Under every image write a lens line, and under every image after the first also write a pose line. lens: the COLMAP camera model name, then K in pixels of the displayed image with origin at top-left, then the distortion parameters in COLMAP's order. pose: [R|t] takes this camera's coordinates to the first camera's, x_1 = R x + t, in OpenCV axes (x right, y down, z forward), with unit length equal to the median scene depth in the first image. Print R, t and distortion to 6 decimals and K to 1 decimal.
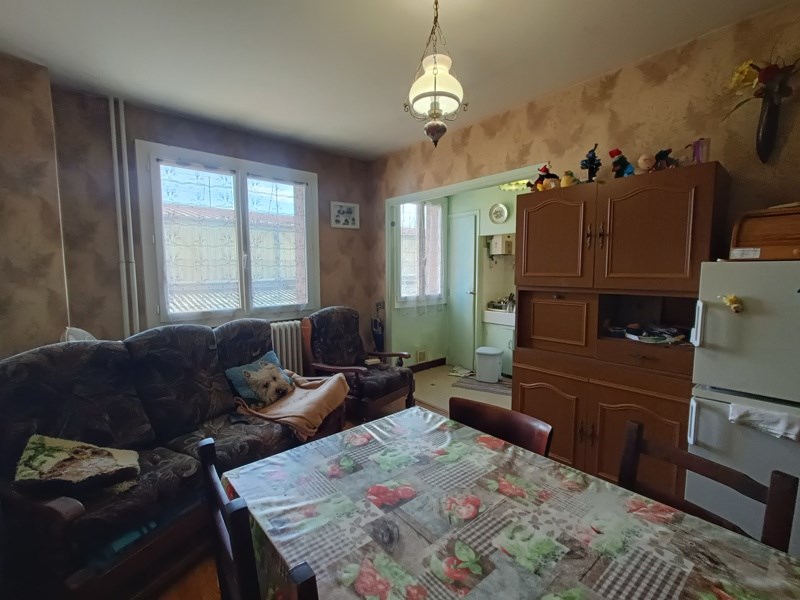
lens RADIAL K [[360.8, 0, 396.4], [0, 360.8, 302.7], [0, 0, 1]] dist [0.001713, 0.000815]
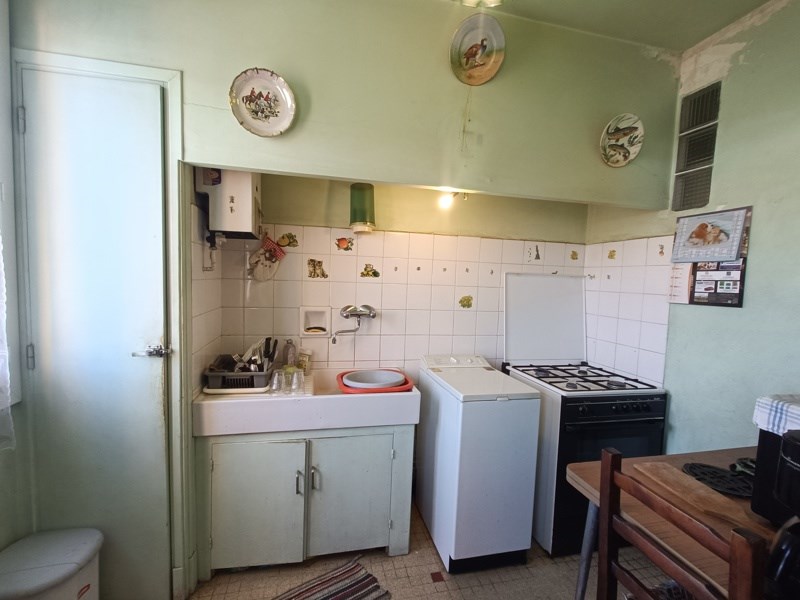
lens RADIAL K [[360.8, 0, 396.4], [0, 360.8, 302.7], [0, 0, 1]] dist [0.001713, 0.000815]
pose [[0.468574, -0.047486, 0.882147, 0.045668], [0.046263, 0.998503, 0.029176, -0.073411], [-0.882212, 0.027140, 0.470070, 0.738831]]
